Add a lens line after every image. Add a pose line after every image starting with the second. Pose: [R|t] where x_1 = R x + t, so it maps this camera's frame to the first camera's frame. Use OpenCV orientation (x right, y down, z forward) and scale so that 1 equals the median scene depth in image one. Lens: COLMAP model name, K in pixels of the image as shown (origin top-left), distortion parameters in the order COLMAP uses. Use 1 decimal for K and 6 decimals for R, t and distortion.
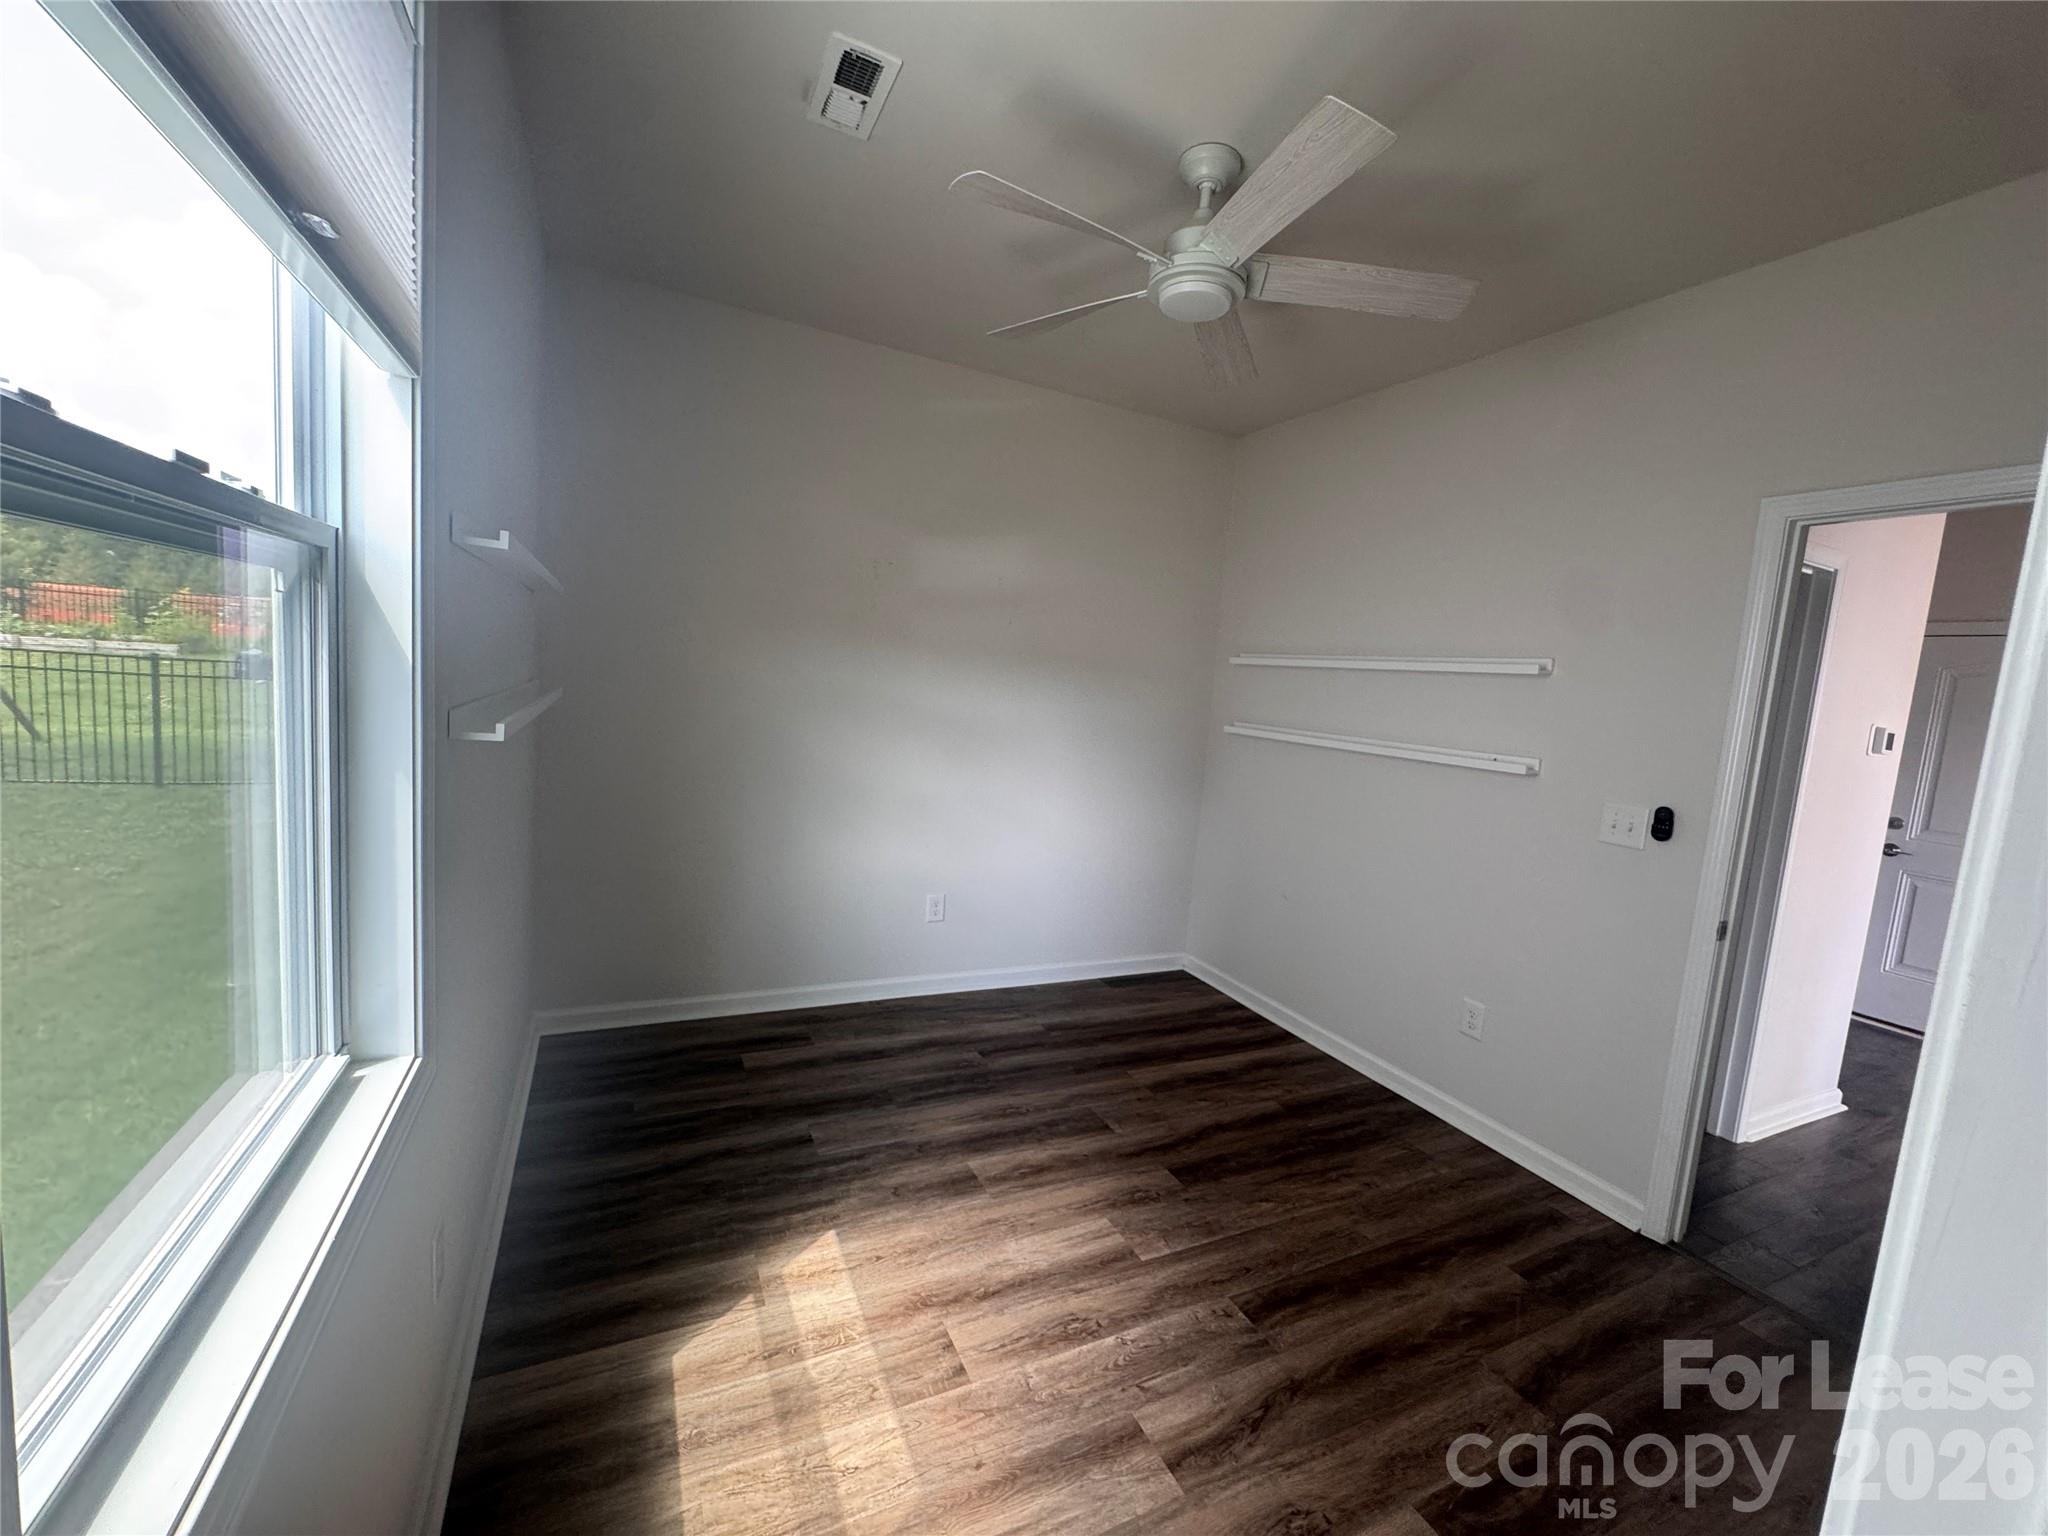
lens RADIAL K [[820.7, 0, 1030.3], [0, 820.7, 768.4], [0, 0, 1]] dist [-0.006161, 0.001389]
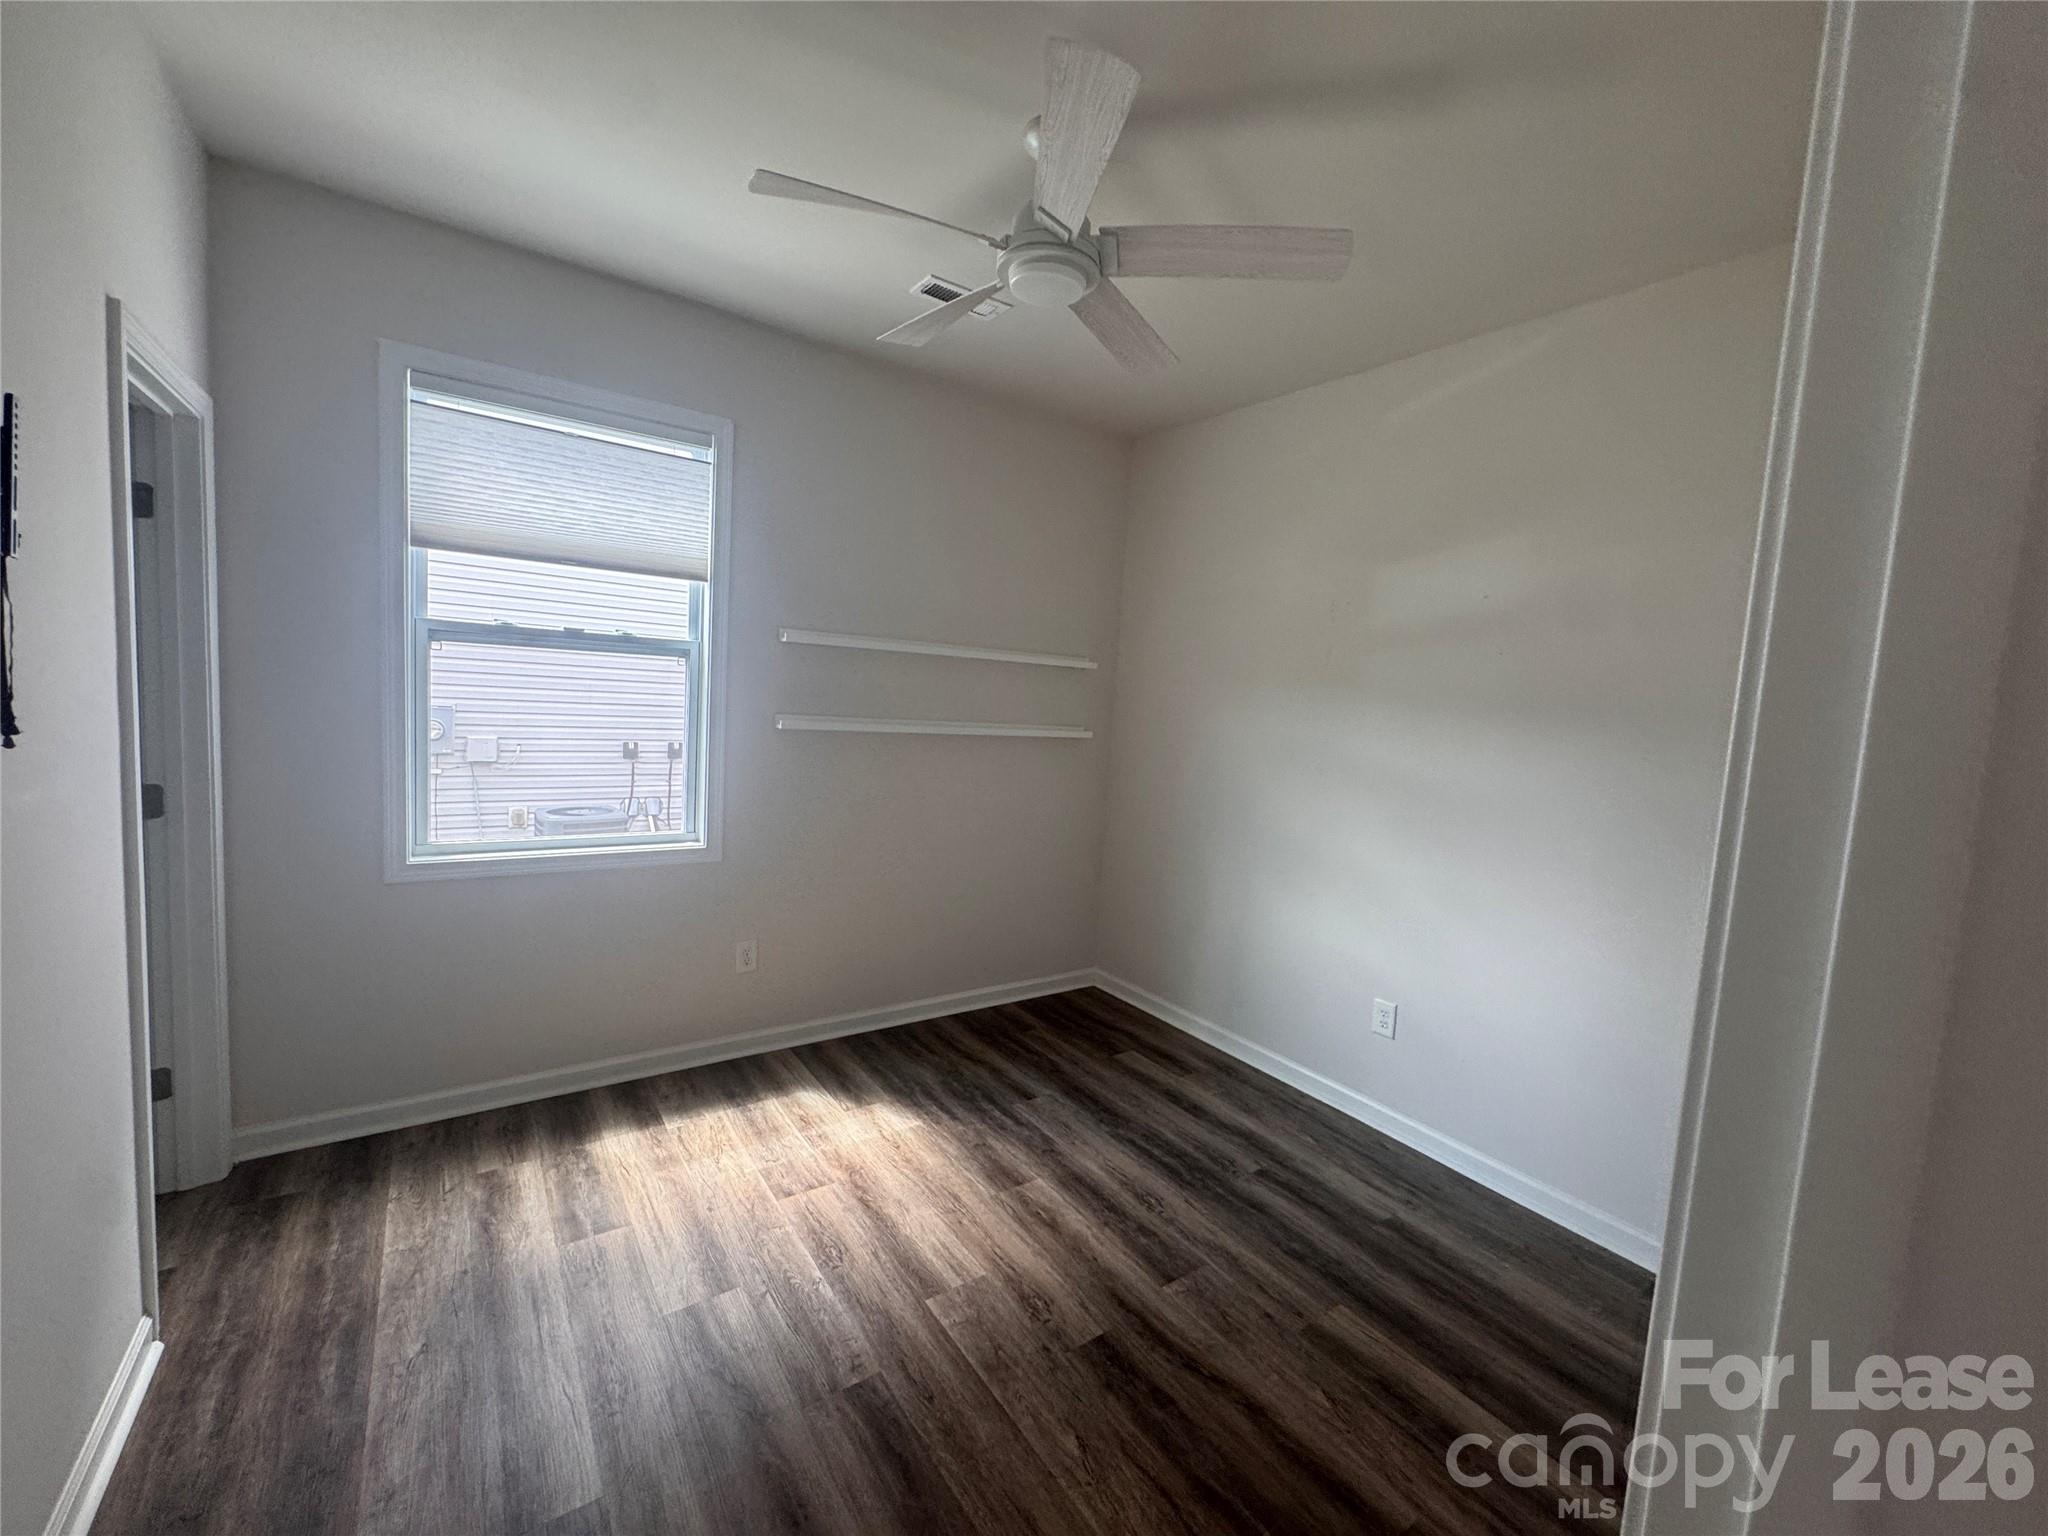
lens RADIAL K [[820.7, 0, 1026.1], [0, 820.7, 760.6], [0, 0, 1]] dist [-0.006161, 0.001389]
pose [[0.158316, 0.010080, -0.987337, 0.951856], [-0.162305, 0.986612, -0.015952, -0.013256], [0.973957, 0.162775, 0.157833, 0.761969]]
